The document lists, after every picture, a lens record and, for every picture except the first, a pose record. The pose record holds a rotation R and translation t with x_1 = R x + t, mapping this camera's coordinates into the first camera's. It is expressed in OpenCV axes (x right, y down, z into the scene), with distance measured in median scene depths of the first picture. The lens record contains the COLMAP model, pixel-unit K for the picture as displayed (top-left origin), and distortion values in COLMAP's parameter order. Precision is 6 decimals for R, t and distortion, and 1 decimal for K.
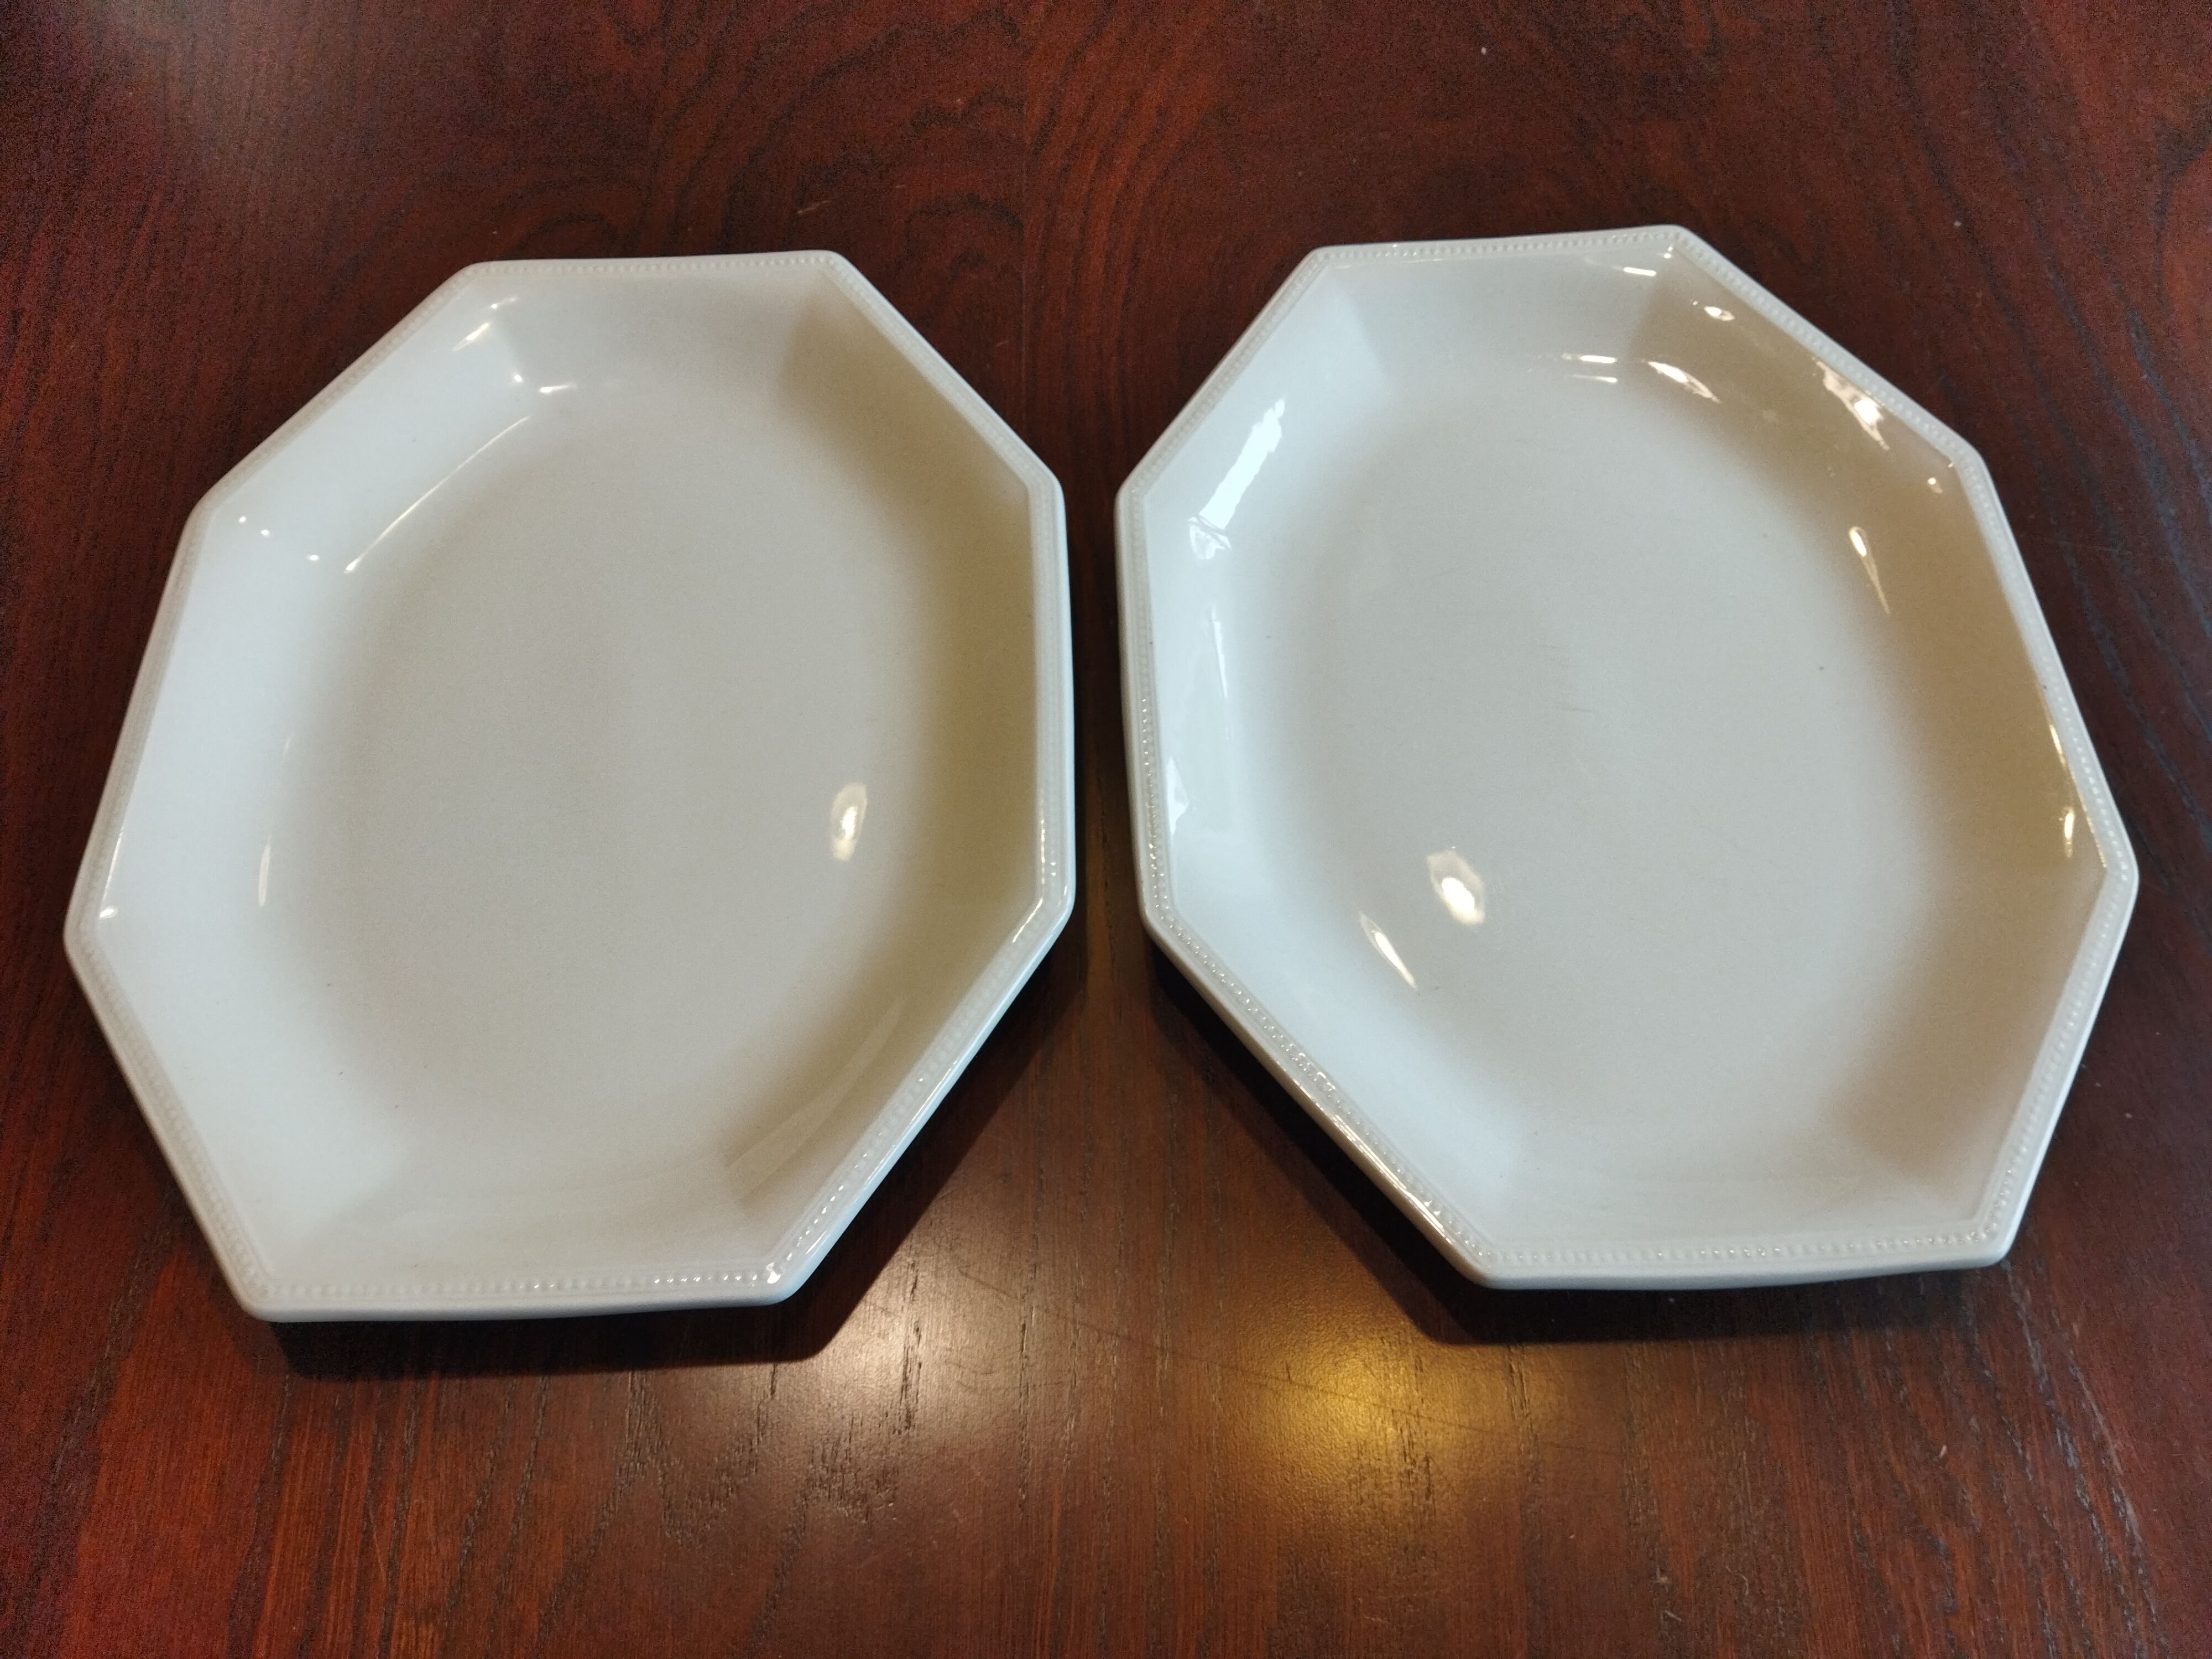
lens RADIAL K [[1722.0, 0, 1081.4], [0, 1722.0, 809.4], [0, 0, 1]] dist [0.029990, -0.067325]
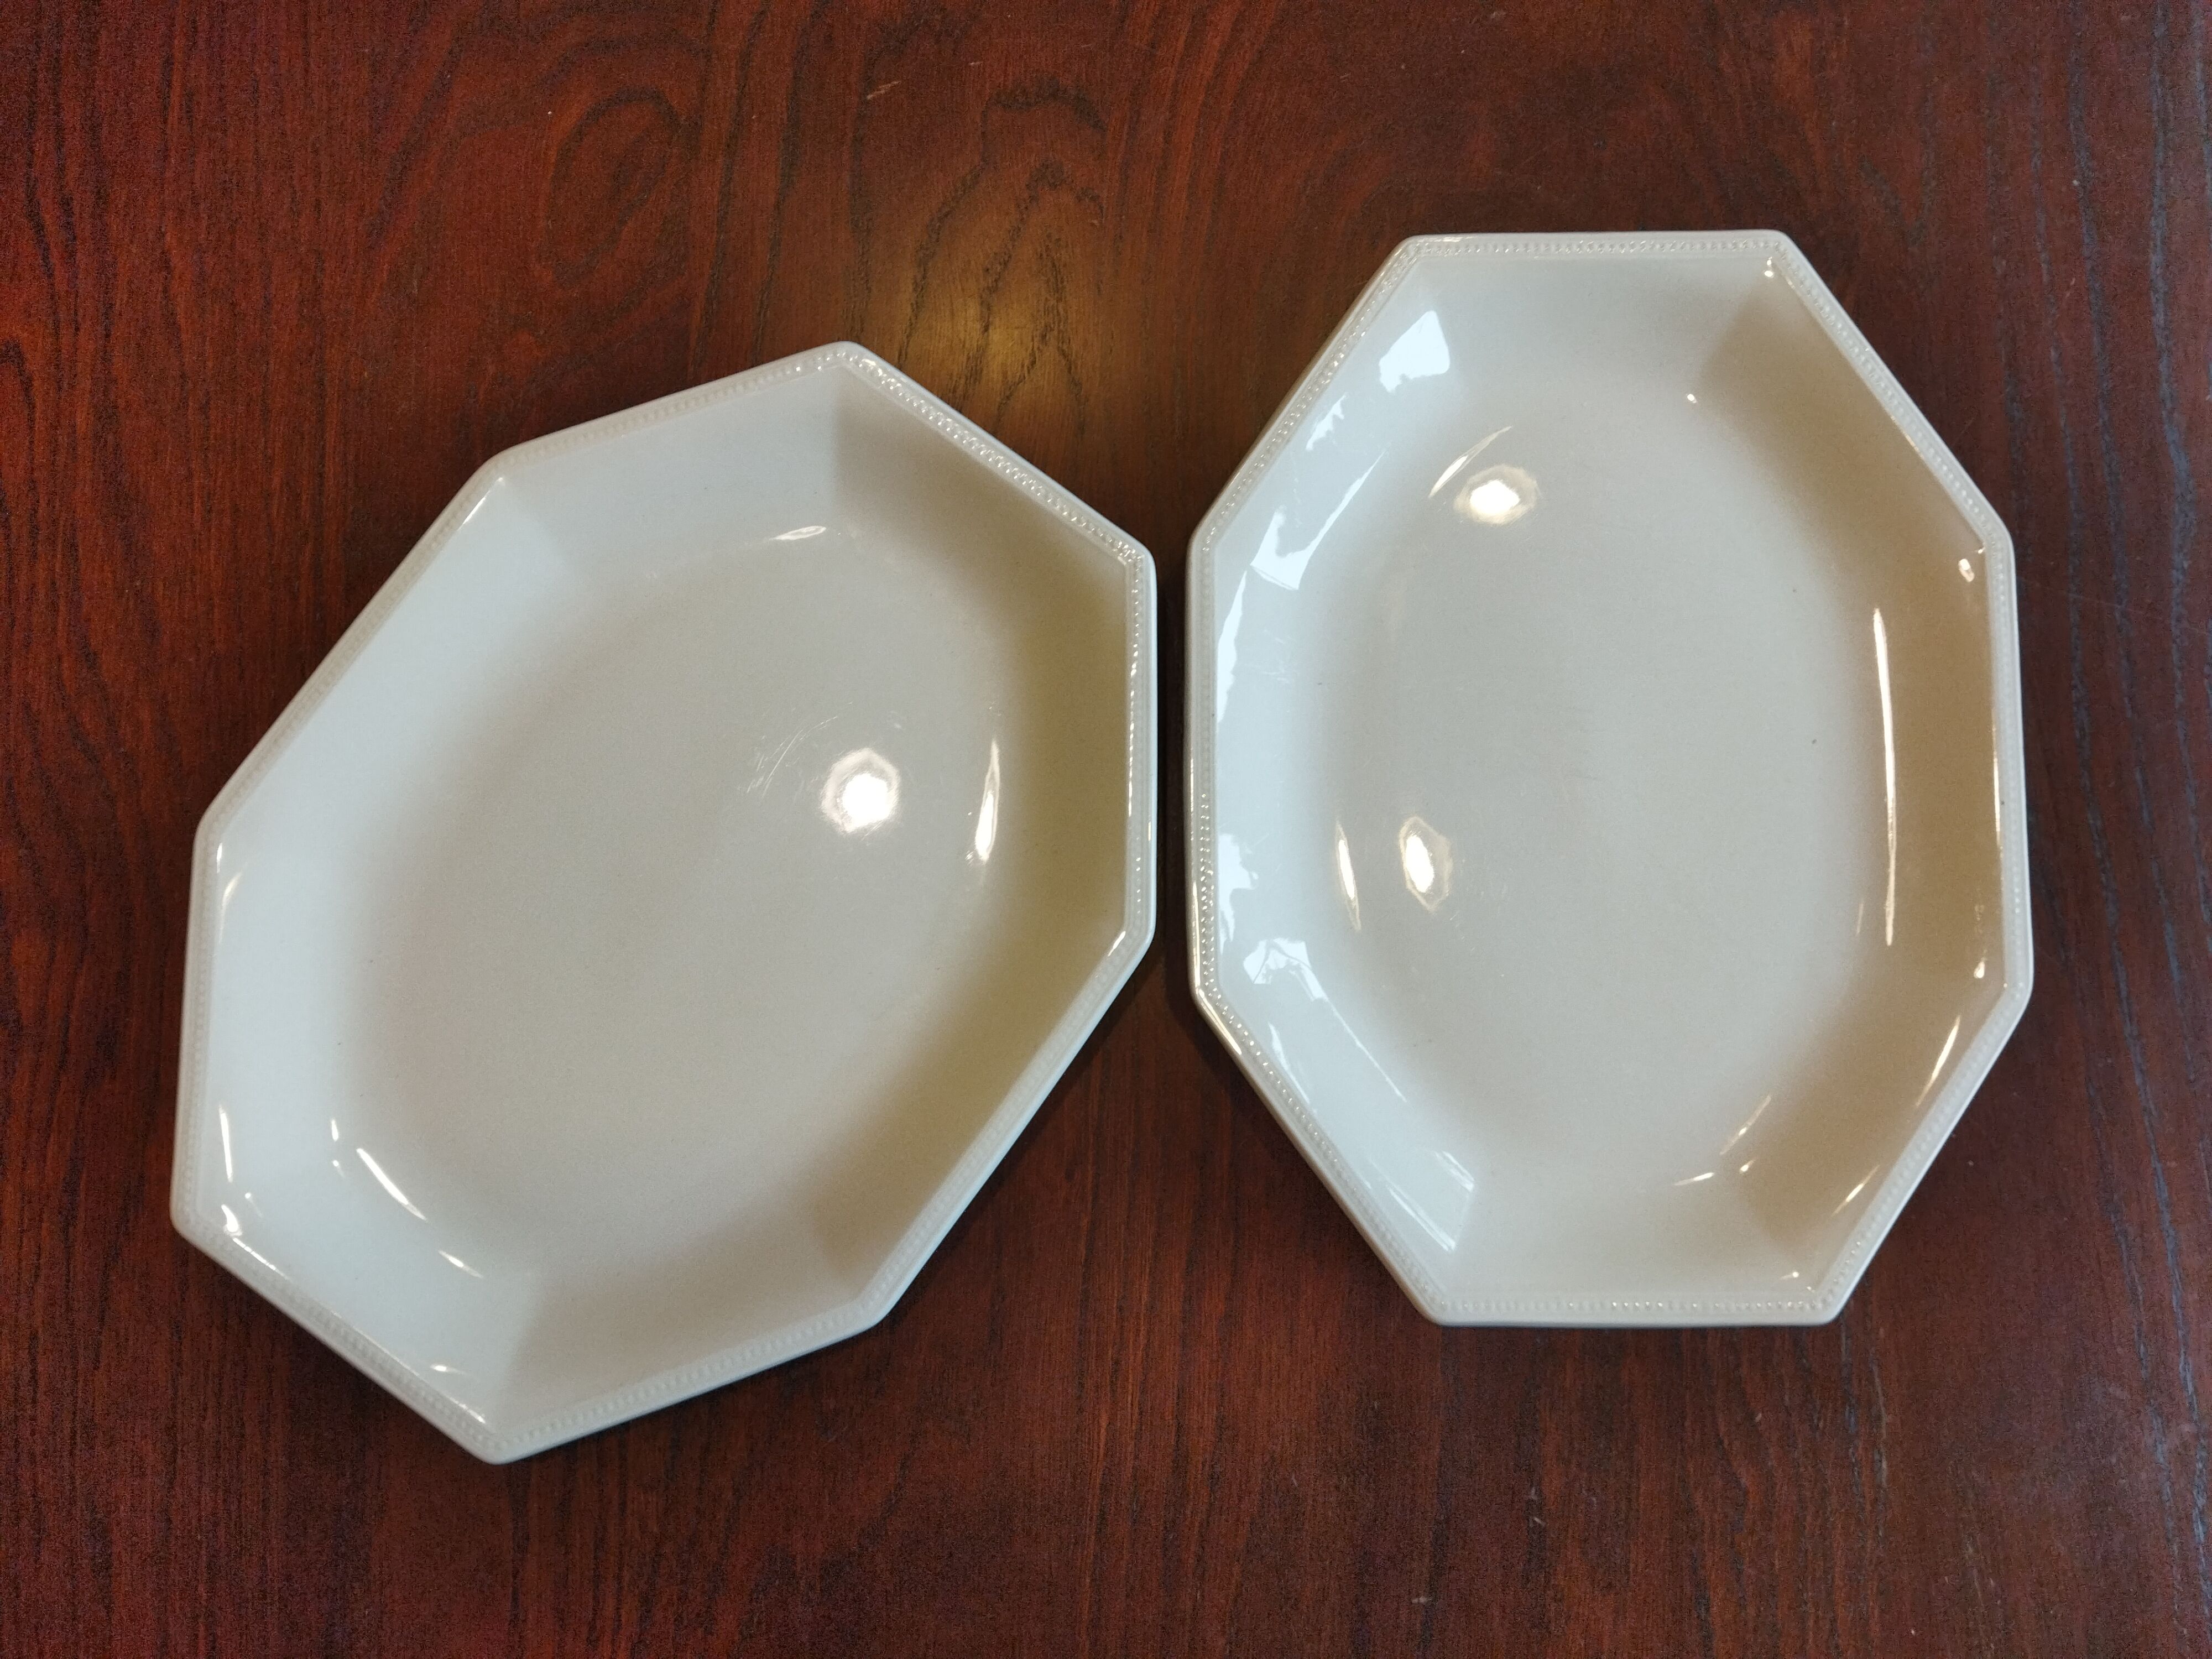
lens RADIAL K [[1722.0, 0, 1088.2], [0, 1722.0, 817.4], [0, 0, 1]] dist [0.029990, -0.067325]
pose [[0.999186, 0.038521, 0.011942, -0.048591], [-0.039955, 0.905259, 0.422977, -0.484538], [0.005483, -0.423110, 0.906062, -0.027411]]
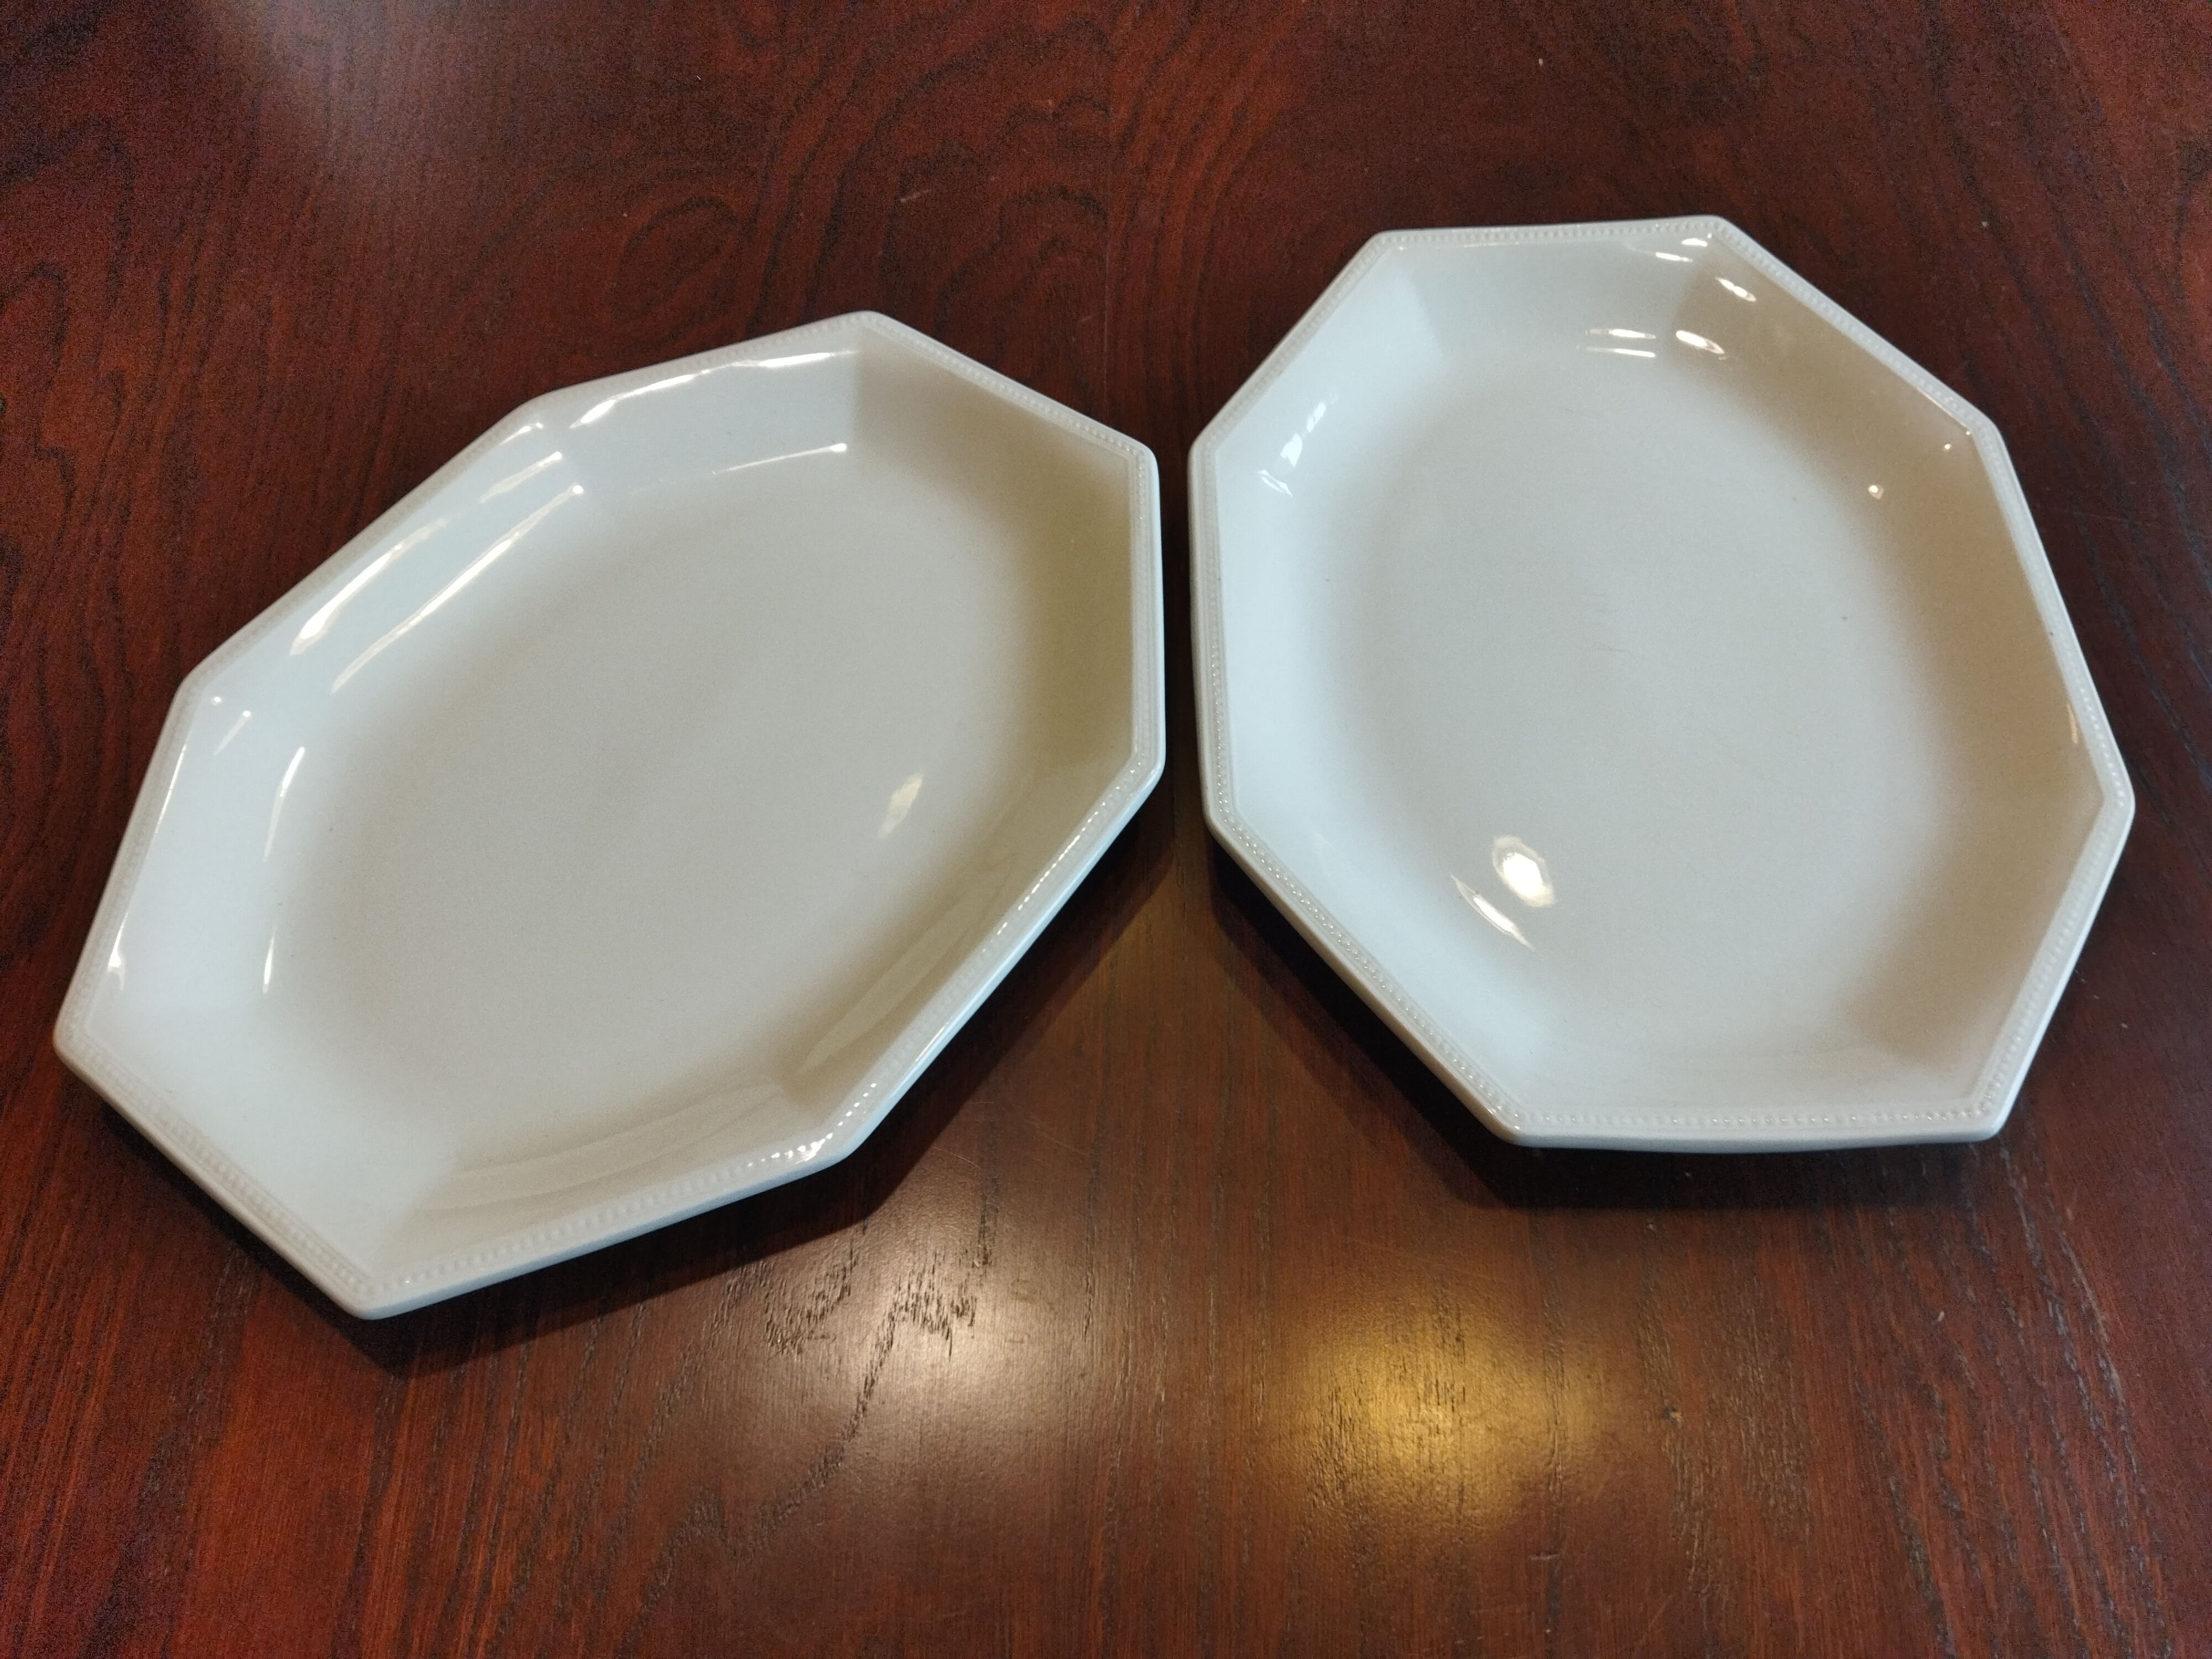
lens RADIAL K [[1722.0, 0, 1072.2], [0, 1722.0, 802.2], [0, 0, 1]] dist [0.029990, -0.067325]
pose [[0.999065, 0.024162, -0.035848, -0.010001], [-0.025226, 0.999246, -0.029525, 0.076503], [0.035108, 0.030401, 0.998921, -0.086986]]
